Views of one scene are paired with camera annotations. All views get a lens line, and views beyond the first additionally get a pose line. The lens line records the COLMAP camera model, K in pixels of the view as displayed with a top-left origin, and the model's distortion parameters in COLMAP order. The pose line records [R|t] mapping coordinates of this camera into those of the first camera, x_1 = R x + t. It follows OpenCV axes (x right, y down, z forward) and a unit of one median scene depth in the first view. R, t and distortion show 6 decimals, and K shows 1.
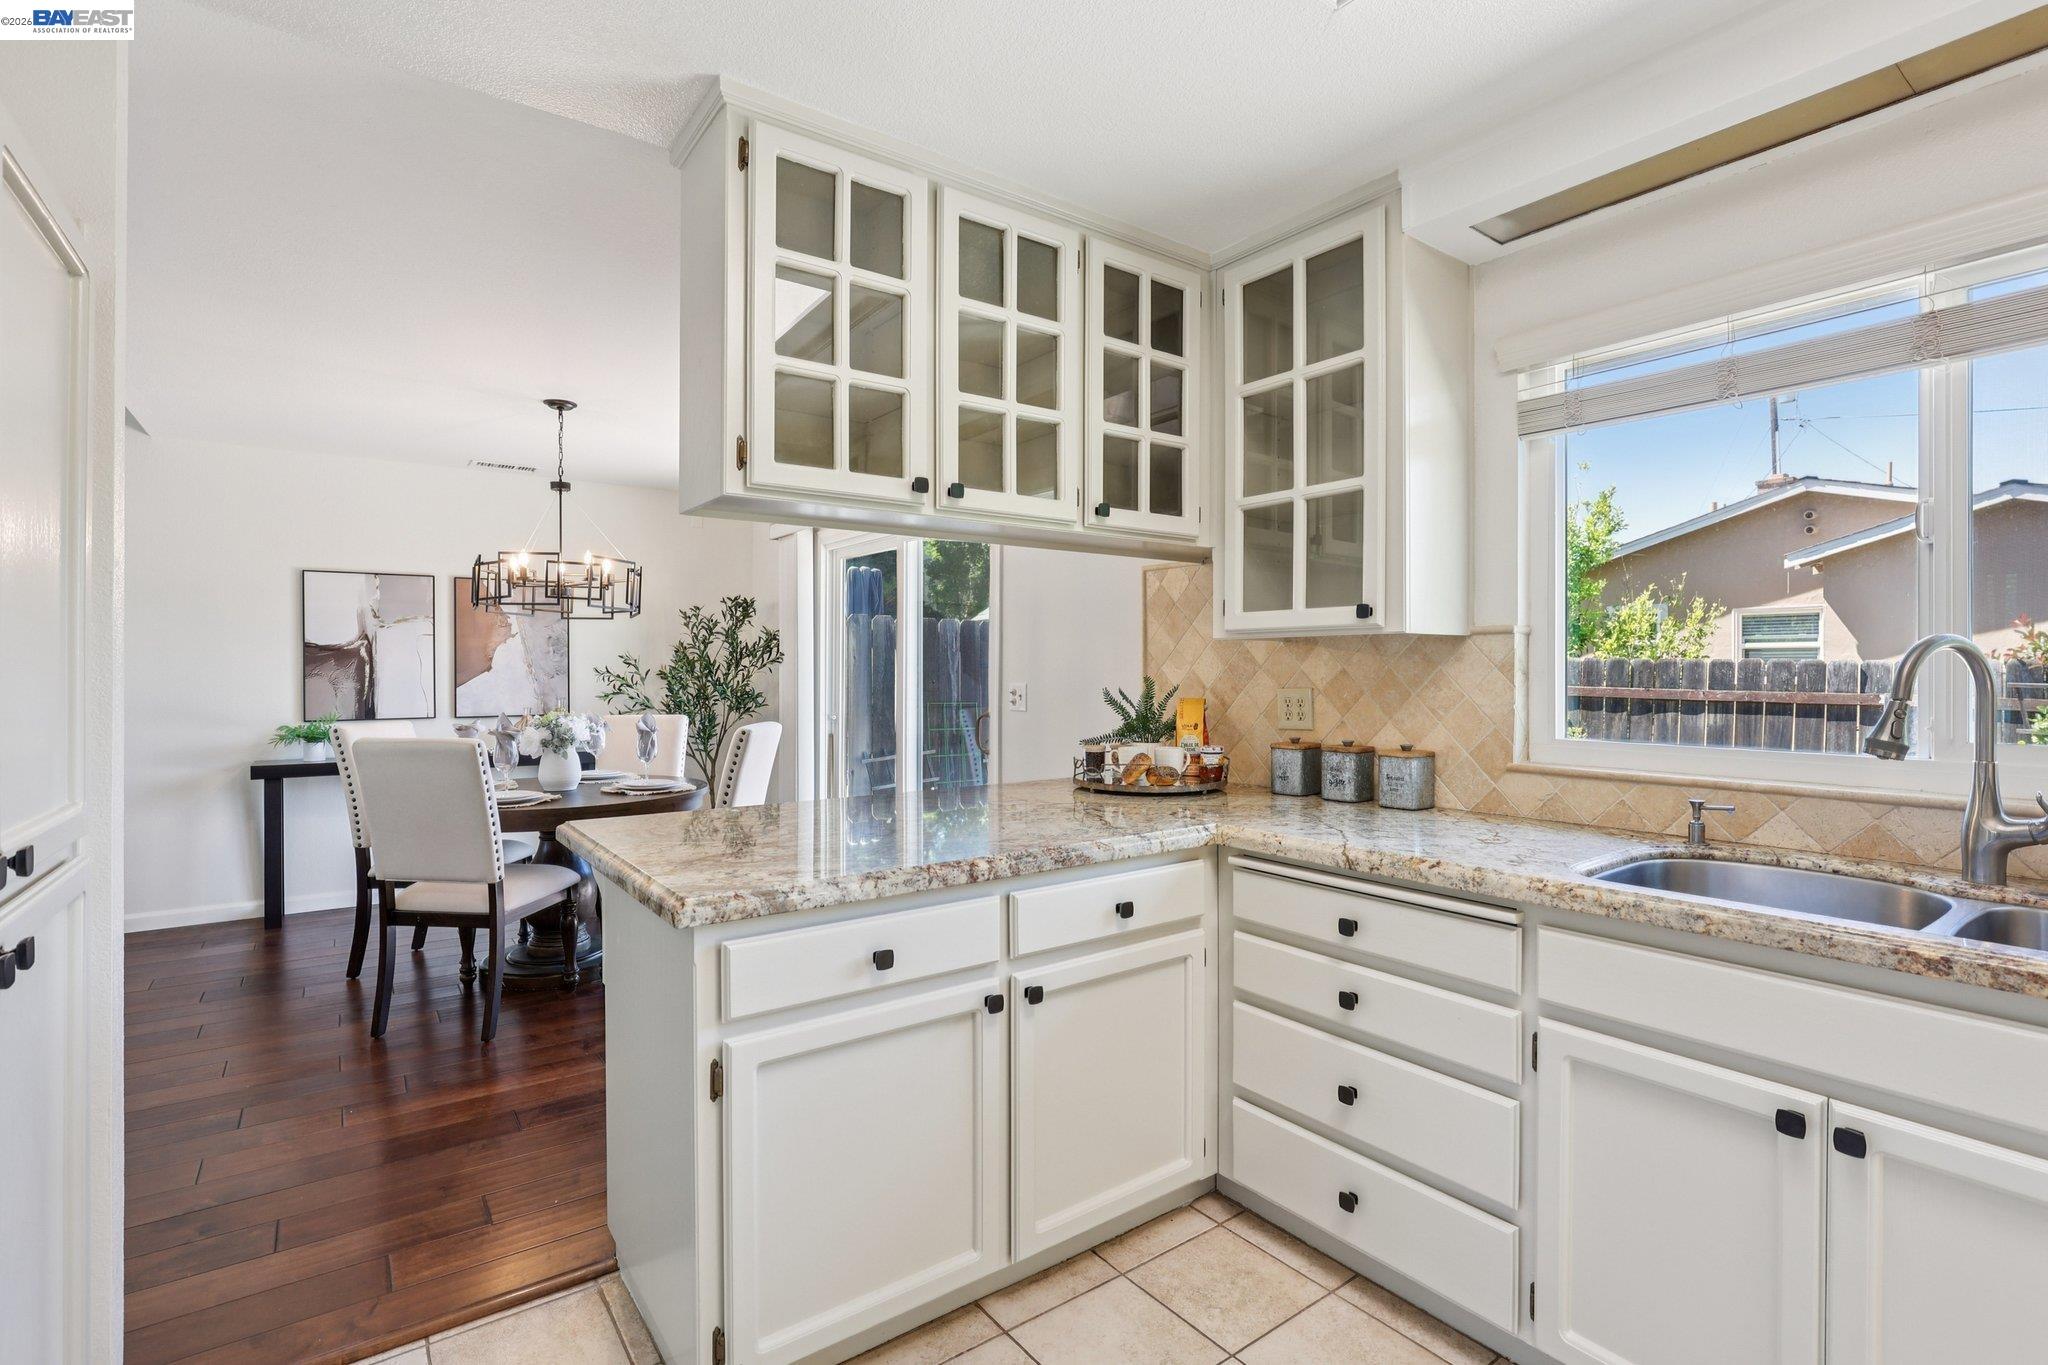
lens RADIAL K [[949.3, 0, 1023.0], [0, 949.3, 671.9], [0, 0, 1]] dist [-0.025564, 0.007565]
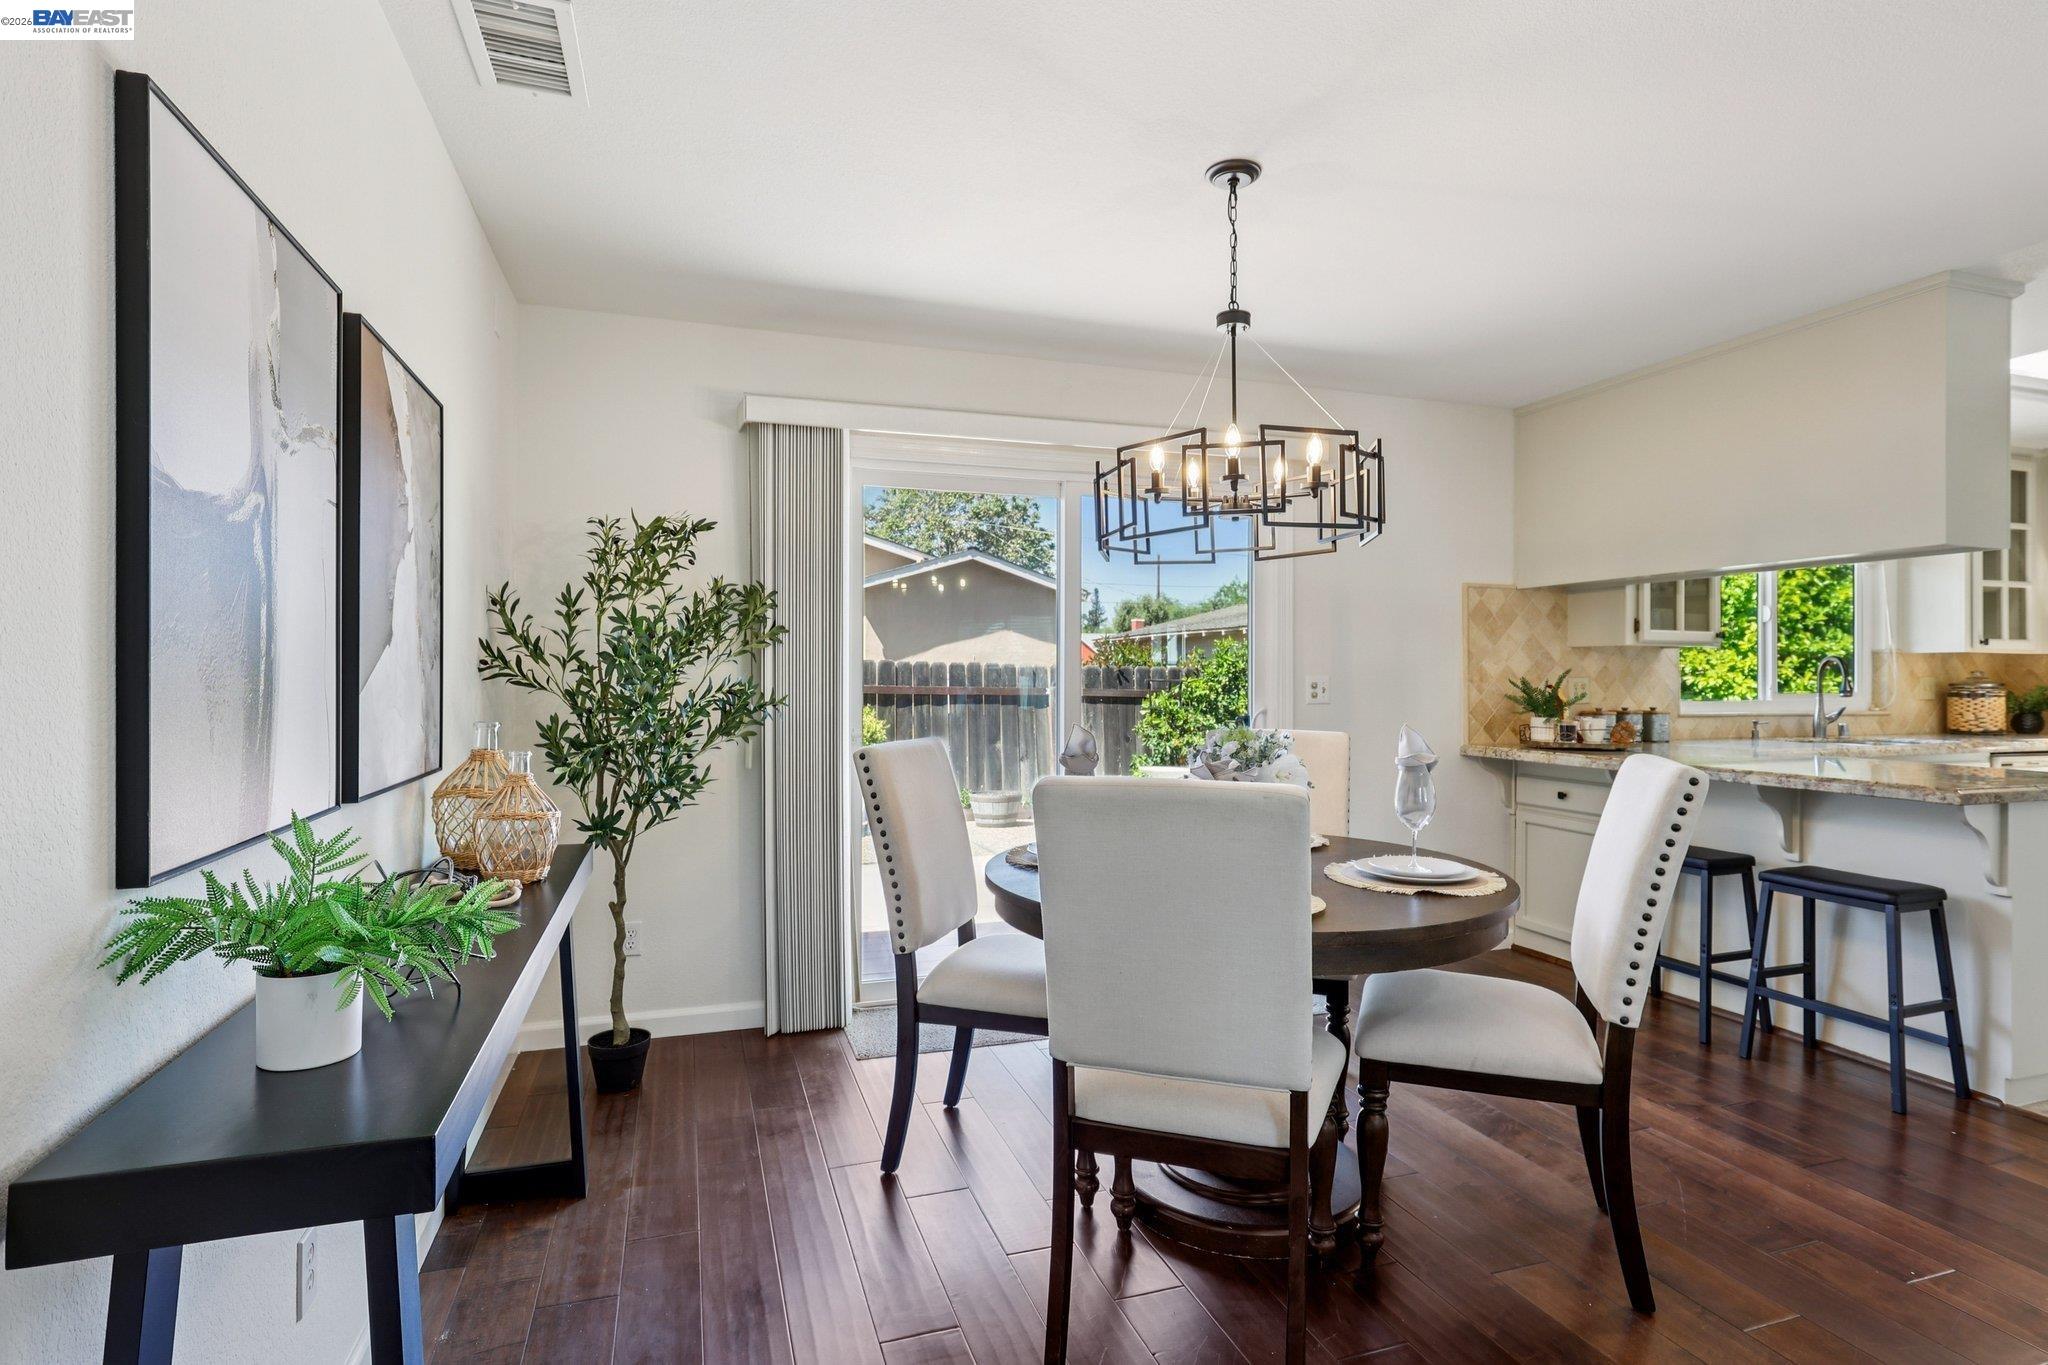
lens RADIAL K [[1022.8, 0, 1022.2], [0, 1022.8, 676.5], [0, 0, 1]] dist [-0.021344, 0.009895]
pose [[0.302185, 0.001044, 0.953249, -1.763415], [-0.001301, 0.999999, -0.000683, 0.020003], [-0.953248, -0.001034, 0.302186, 1.508378]]
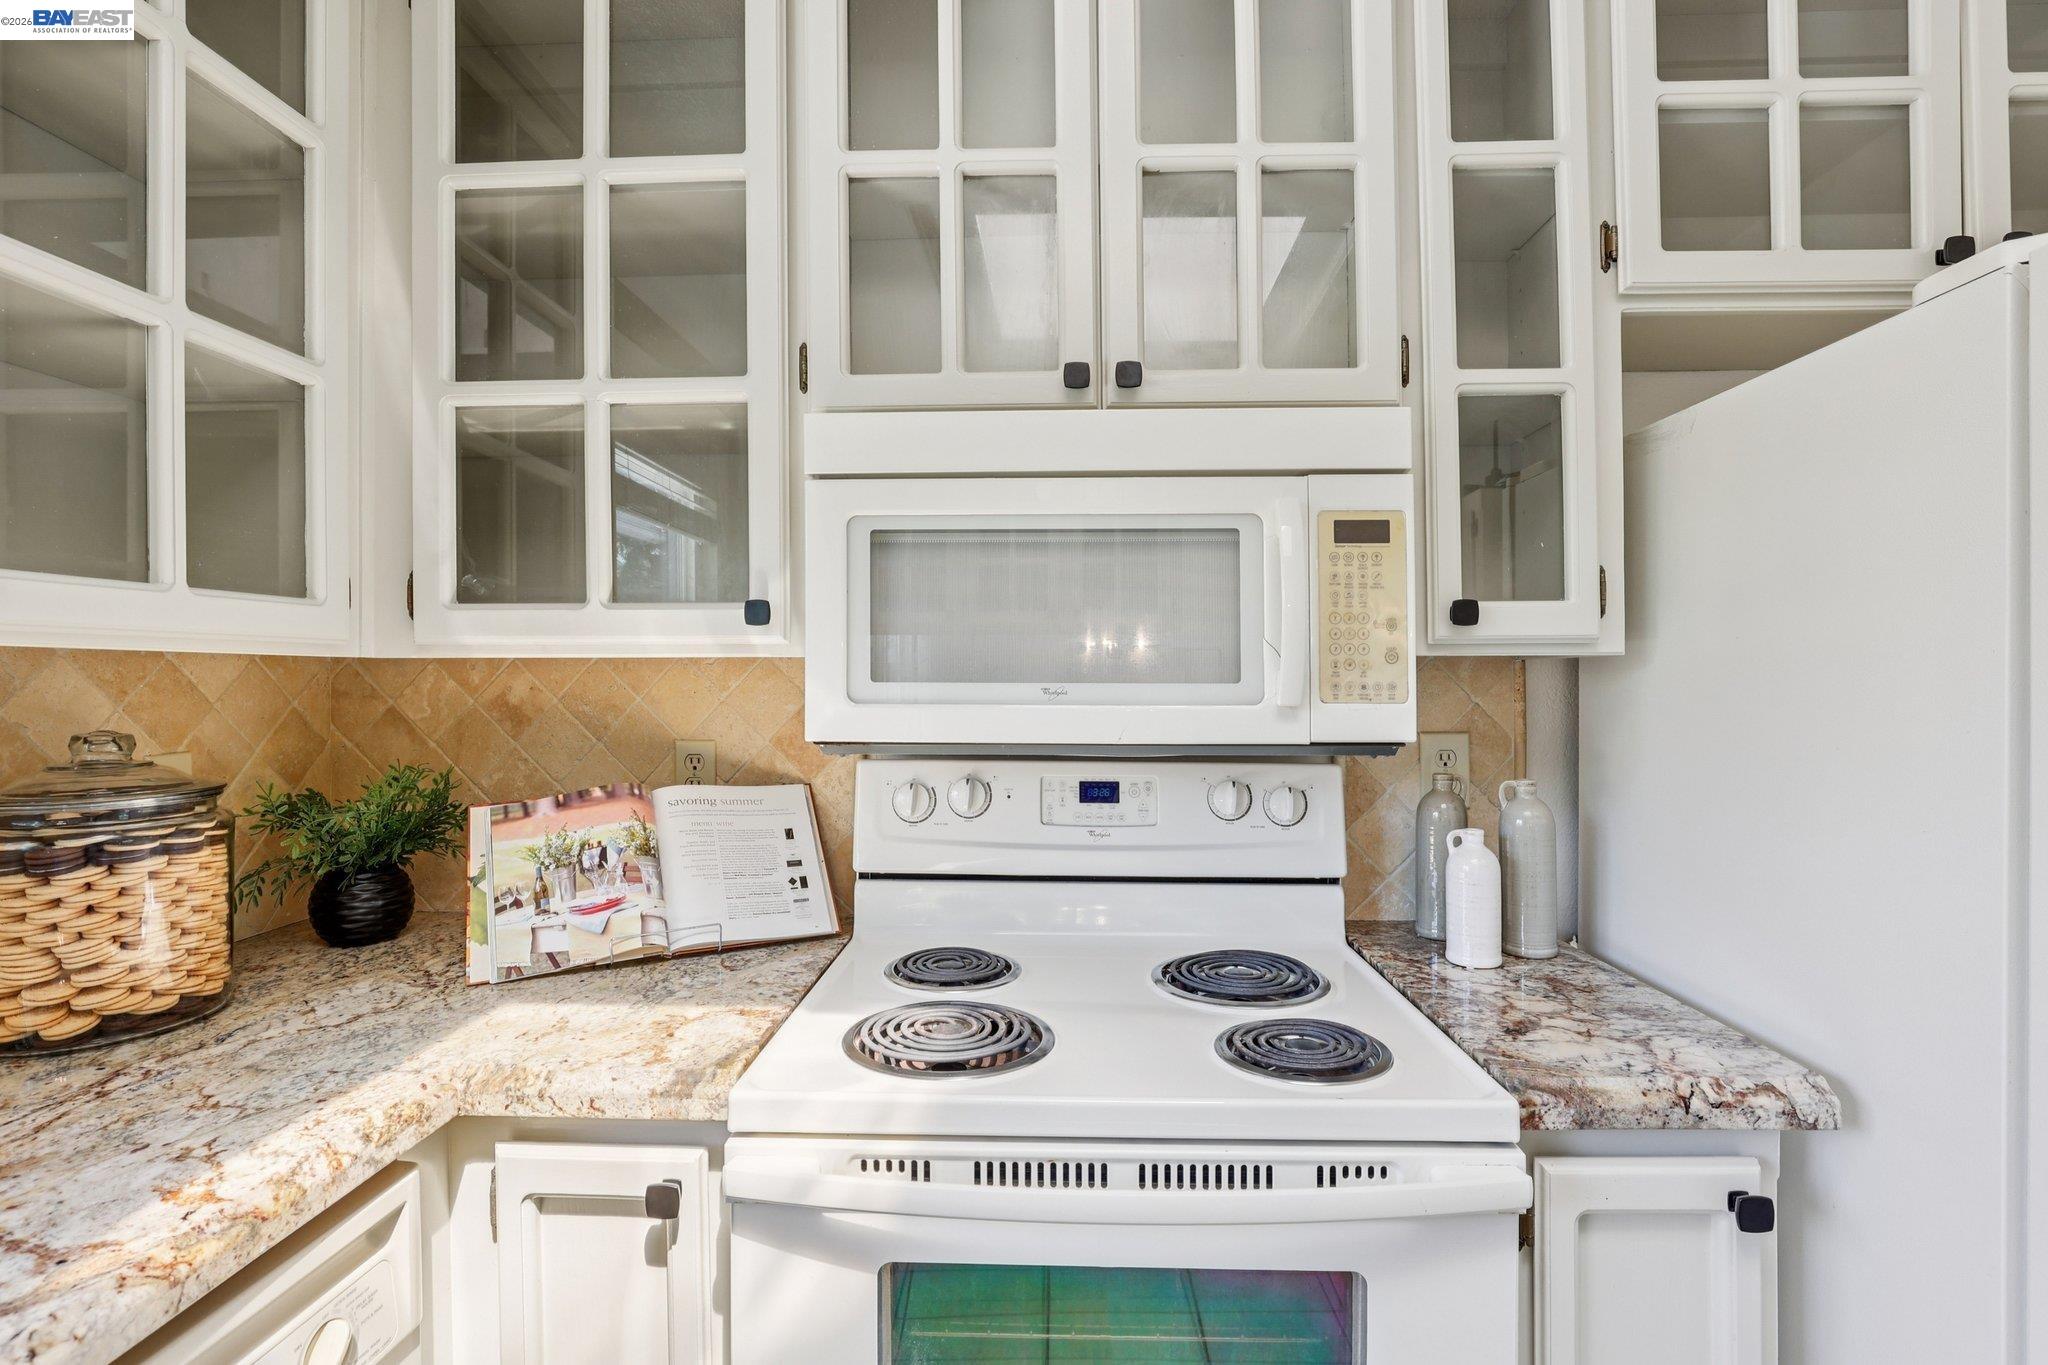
lens RADIAL K [[948.3, 0, 1033.7], [0, 948.3, 691.1], [0, 0, 1]] dist [-0.029898, 0.009408]
pose [[-0.784087, -0.011208, 0.620549, 0.276761], [-0.001414, 0.999867, 0.016272, -0.021777], [-0.620649, 0.011881, -0.783999, 0.305466]]
